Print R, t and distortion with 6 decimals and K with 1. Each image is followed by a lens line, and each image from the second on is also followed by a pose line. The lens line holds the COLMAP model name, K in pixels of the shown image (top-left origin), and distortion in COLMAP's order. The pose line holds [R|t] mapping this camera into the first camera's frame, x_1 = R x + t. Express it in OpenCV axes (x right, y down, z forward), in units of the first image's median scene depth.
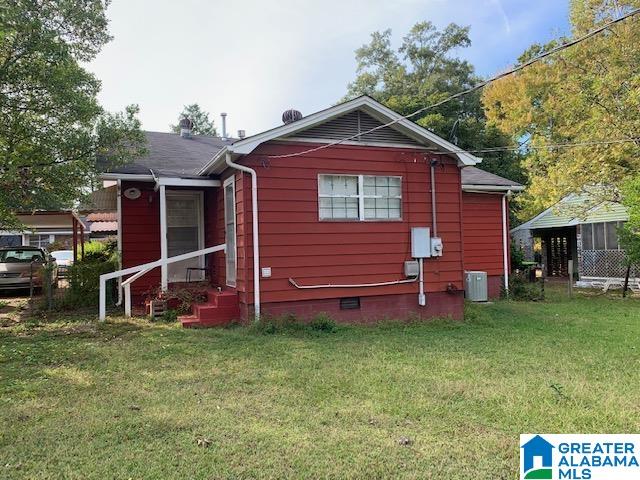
lens RADIAL K [[492.8, 0, 318.6], [0, 492.8, 241.1], [0, 0, 1]] dist [0.050920, -0.068302]
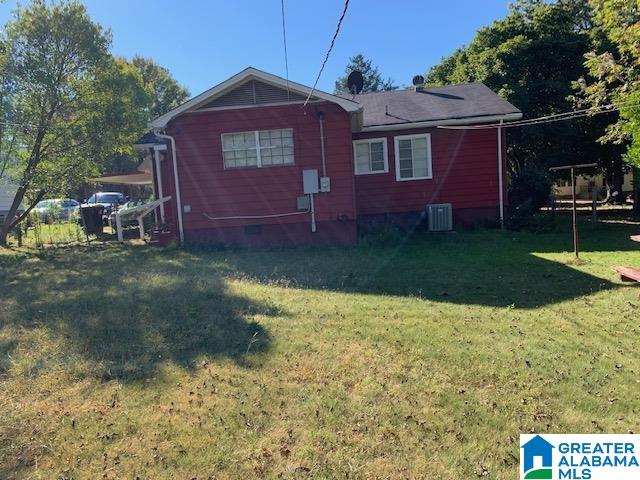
lens RADIAL K [[492.8, 0, 324.6], [0, 492.8, 237.5], [0, 0, 1]] dist [0.050920, -0.068302]
pose [[0.899894, -0.004493, -0.436085, 0.776808], [0.052047, 0.993907, 0.097162, 0.024313], [0.432991, -0.110133, 0.894645, -0.100254]]
